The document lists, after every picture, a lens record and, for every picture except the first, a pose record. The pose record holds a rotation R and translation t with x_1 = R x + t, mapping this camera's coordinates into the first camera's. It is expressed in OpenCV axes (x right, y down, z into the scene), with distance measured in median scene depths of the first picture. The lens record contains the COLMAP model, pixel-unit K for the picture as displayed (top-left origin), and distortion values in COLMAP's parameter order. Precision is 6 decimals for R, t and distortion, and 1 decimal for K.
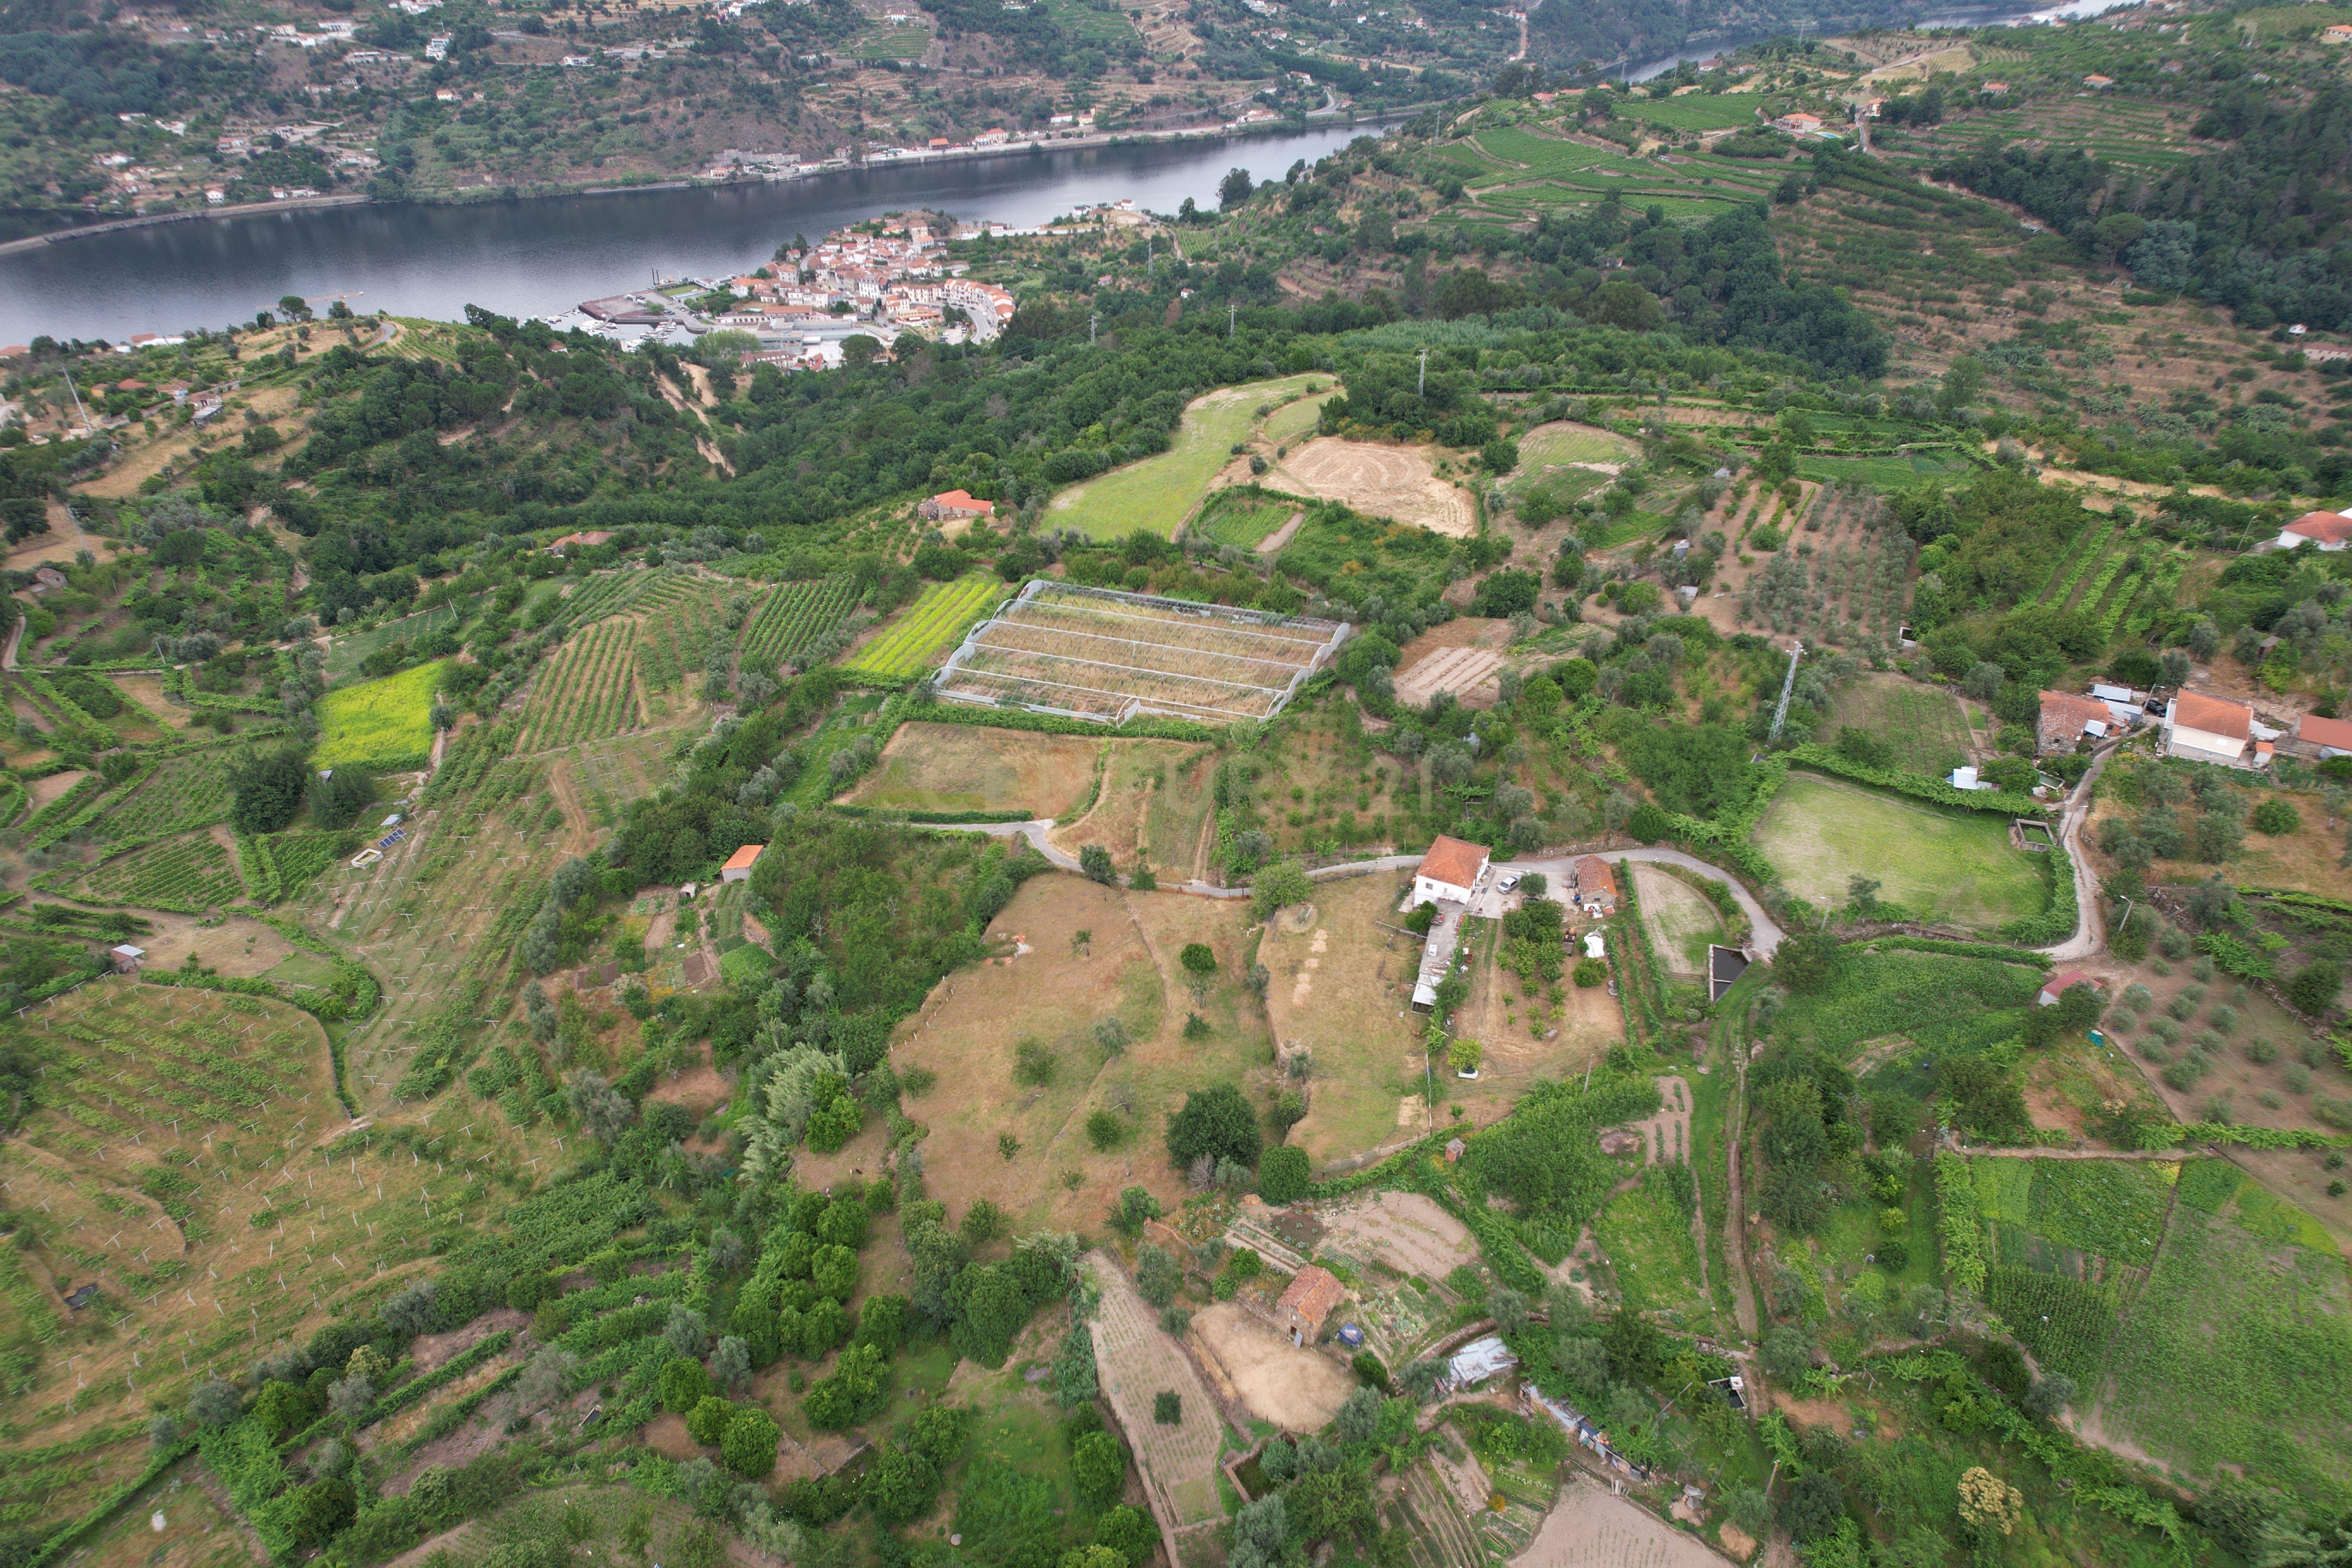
lens RADIAL K [[1503.1, 0, 1178.3], [0, 1503.1, 787.8], [0, 0, 1]] dist [-0.080278, 0.077452]
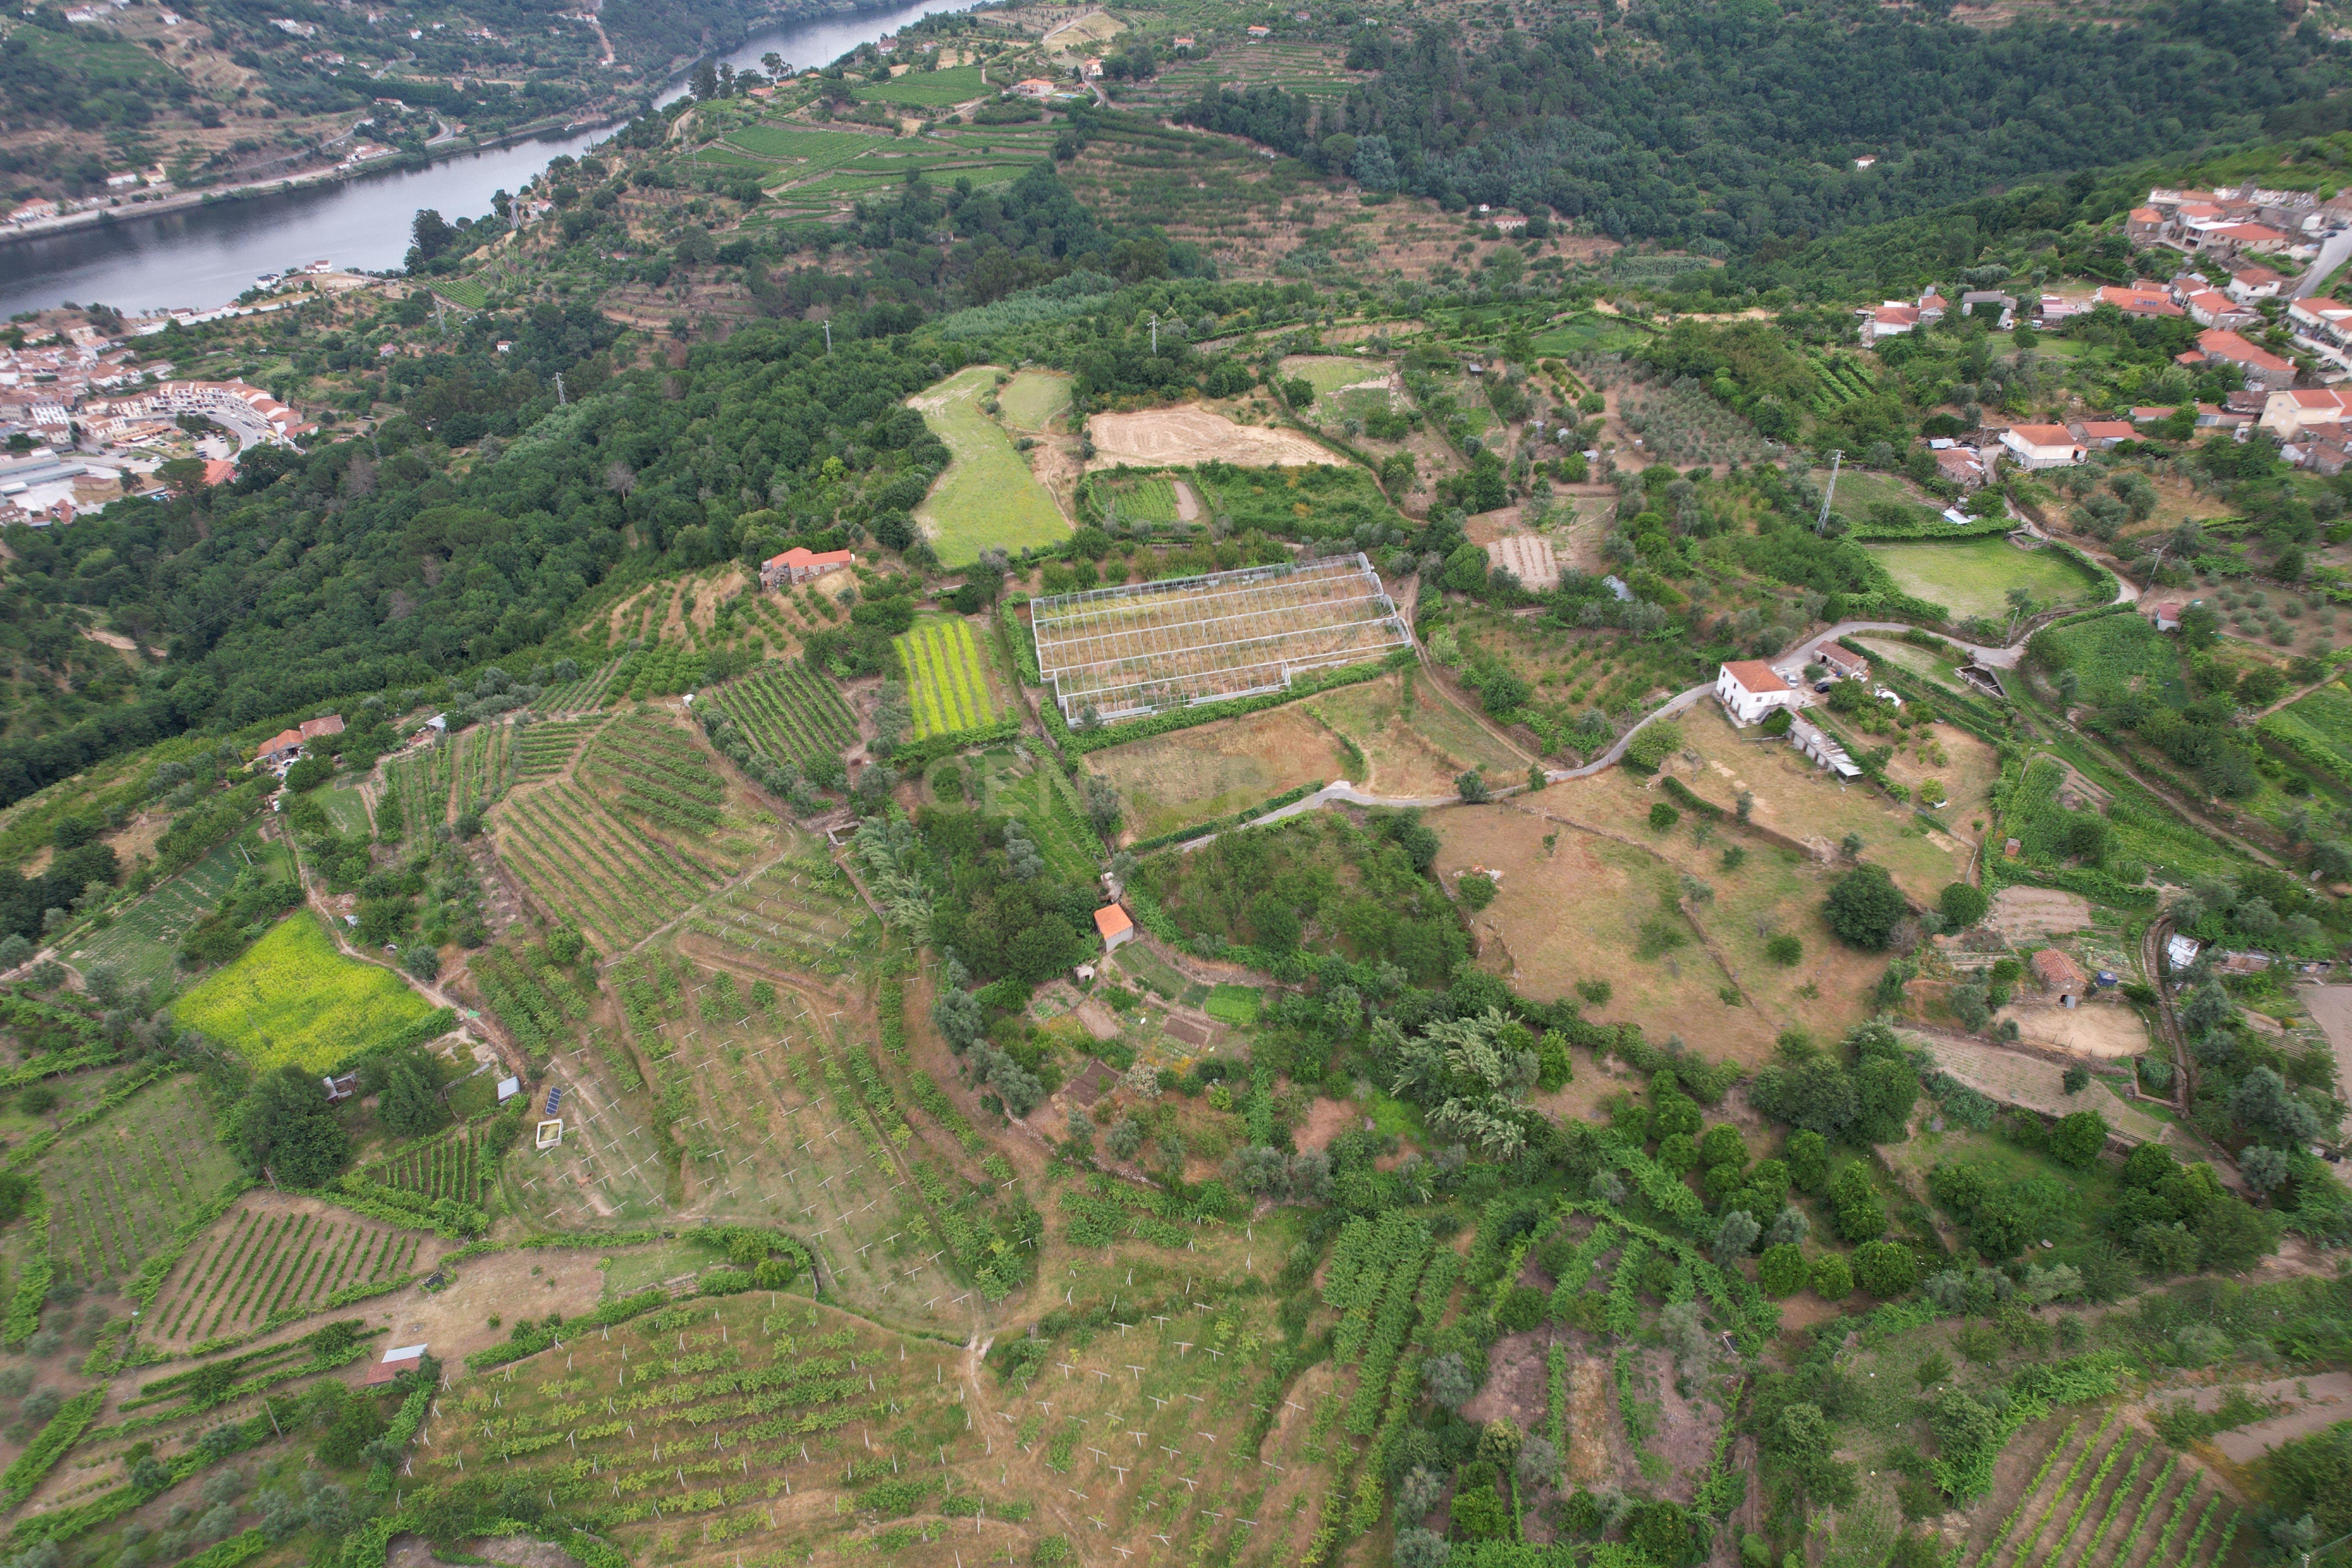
lens RADIAL K [[1503.1, 0, 1175.7], [0, 1503.1, 789.3], [0, 0, 1]] dist [-0.080278, 0.077452]
pose [[0.814110, -0.319728, 0.484767, -0.314917], [0.317387, 0.944051, 0.089633, -0.047248], [-0.486302, 0.080887, 0.870039, 0.069754]]
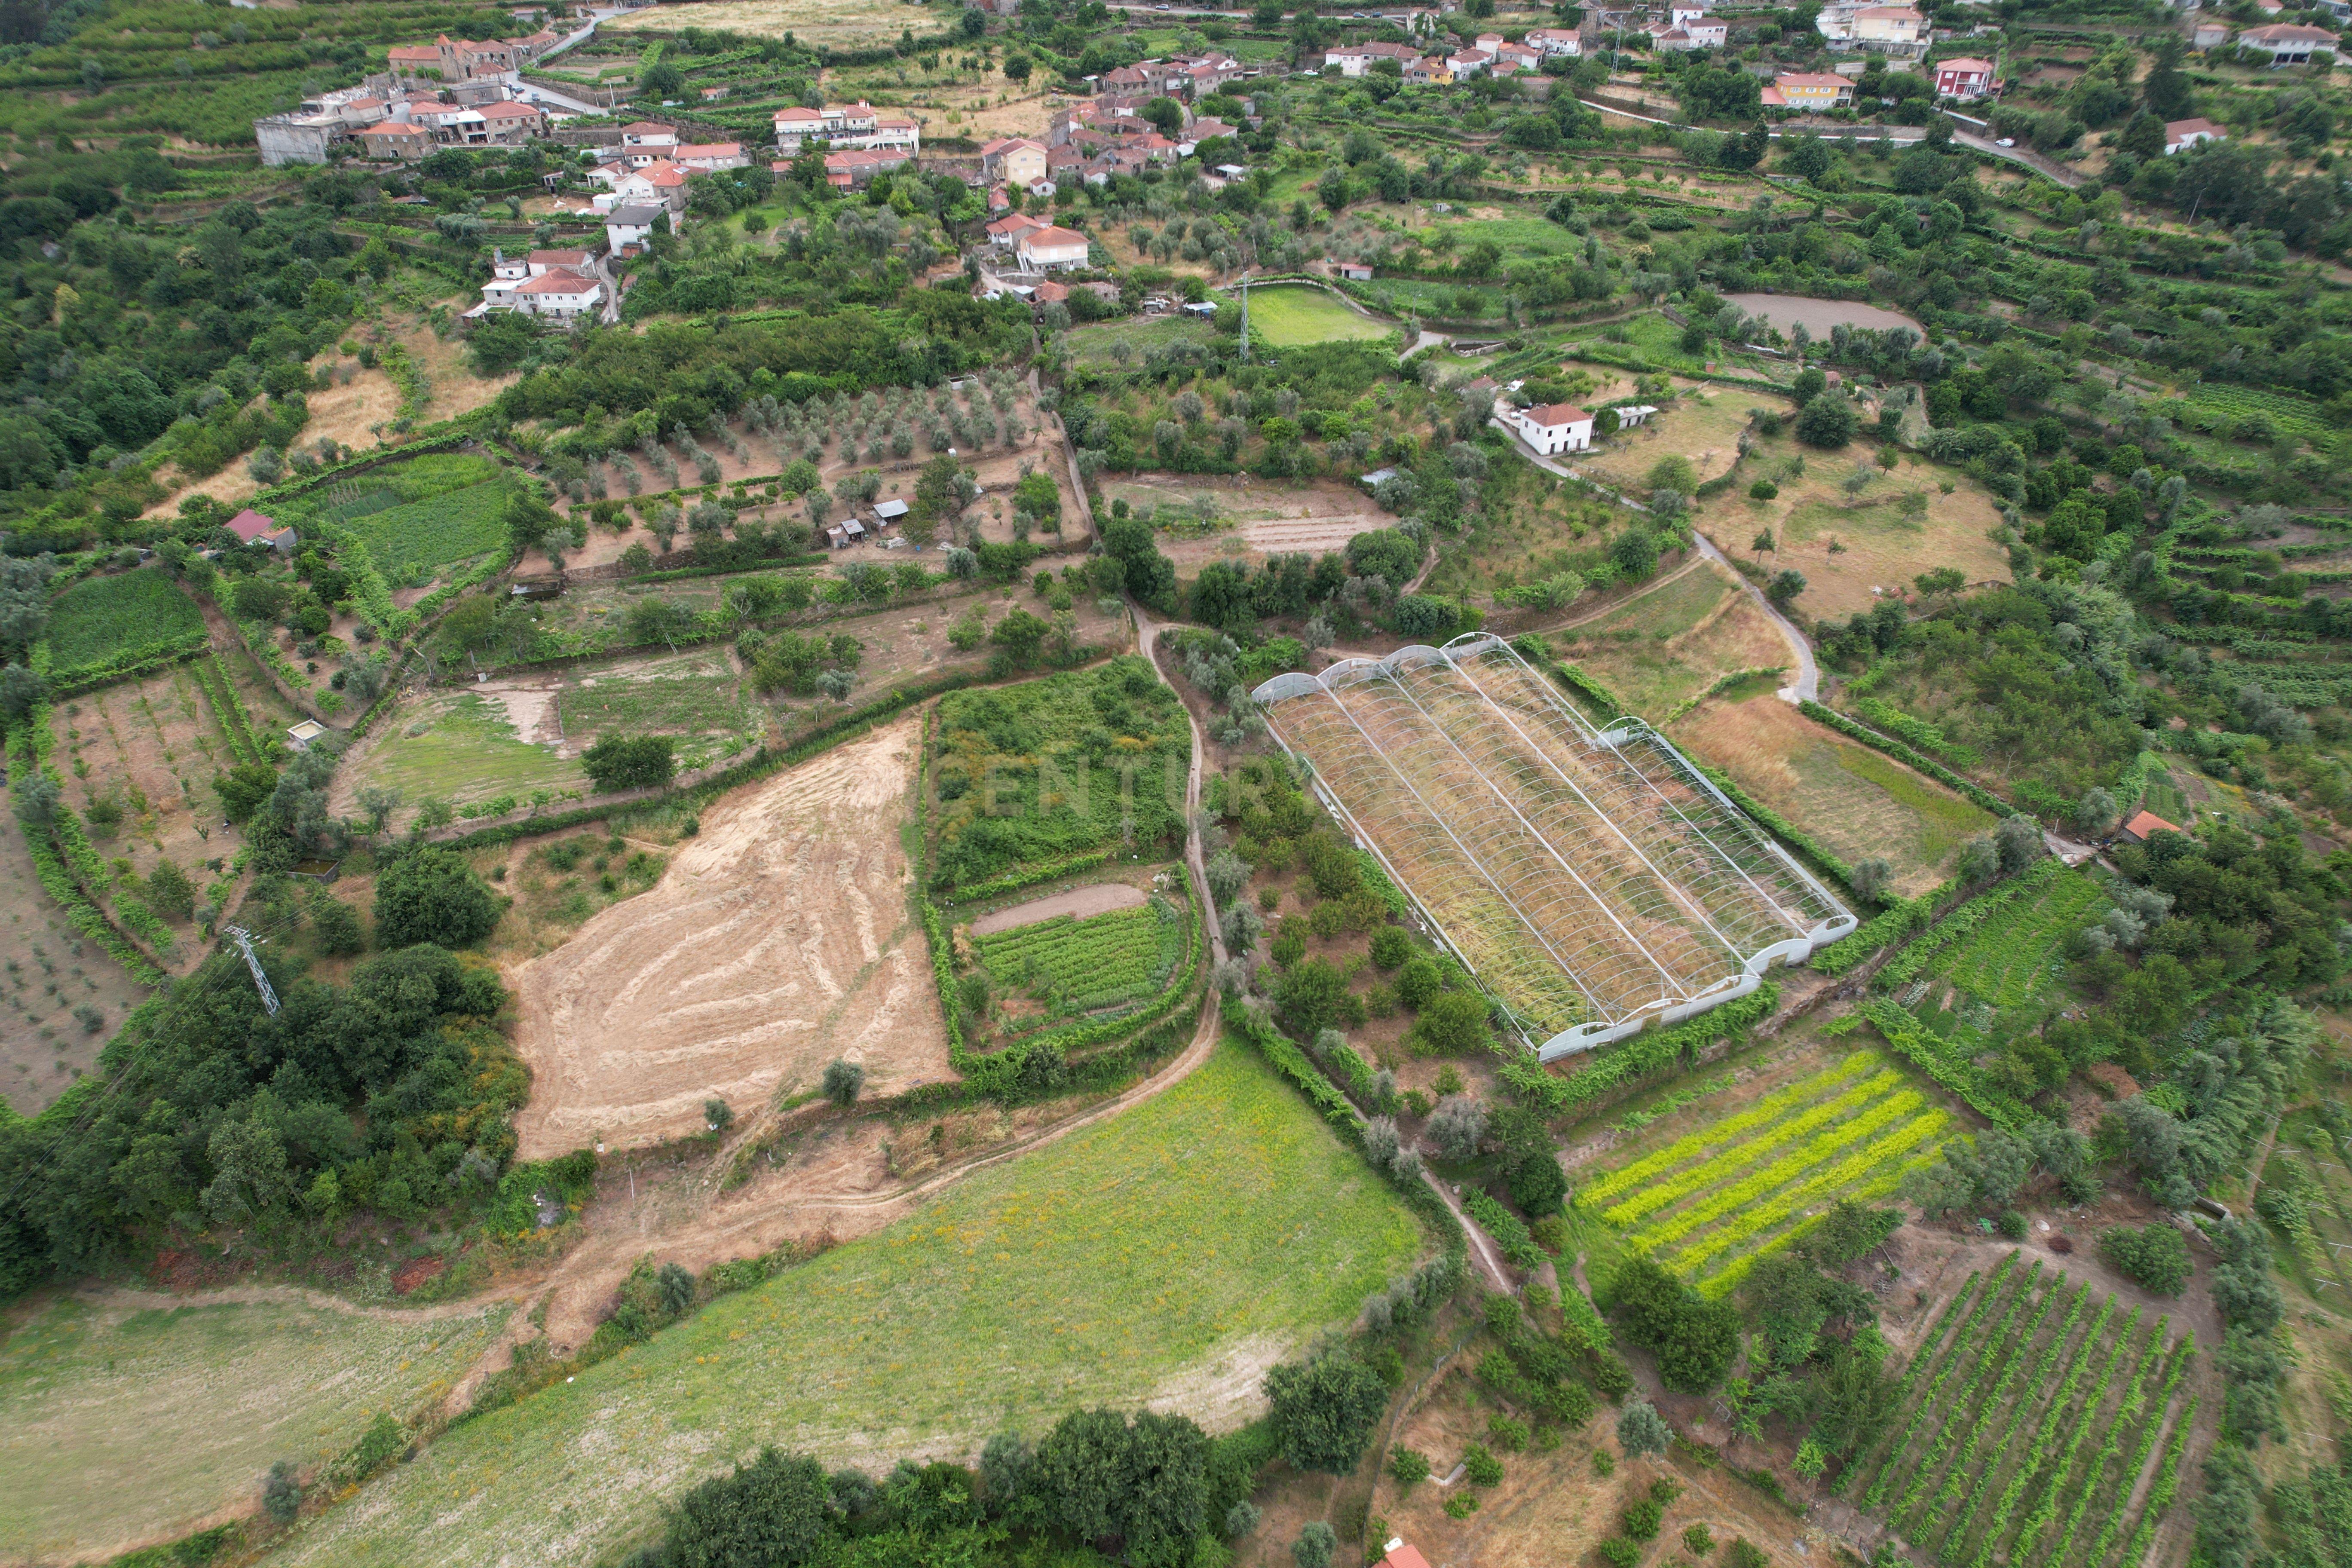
lens RADIAL K [[1503.1, 0, 1180.3], [0, 1503.1, 785.8], [0, 0, 1]] dist [-0.080278, 0.077452]
pose [[-0.769633, -0.355509, 0.530356, -0.137526], [0.354681, 0.452644, 0.818117, -0.371662], [-0.530911, 0.817757, -0.222277, 0.658963]]
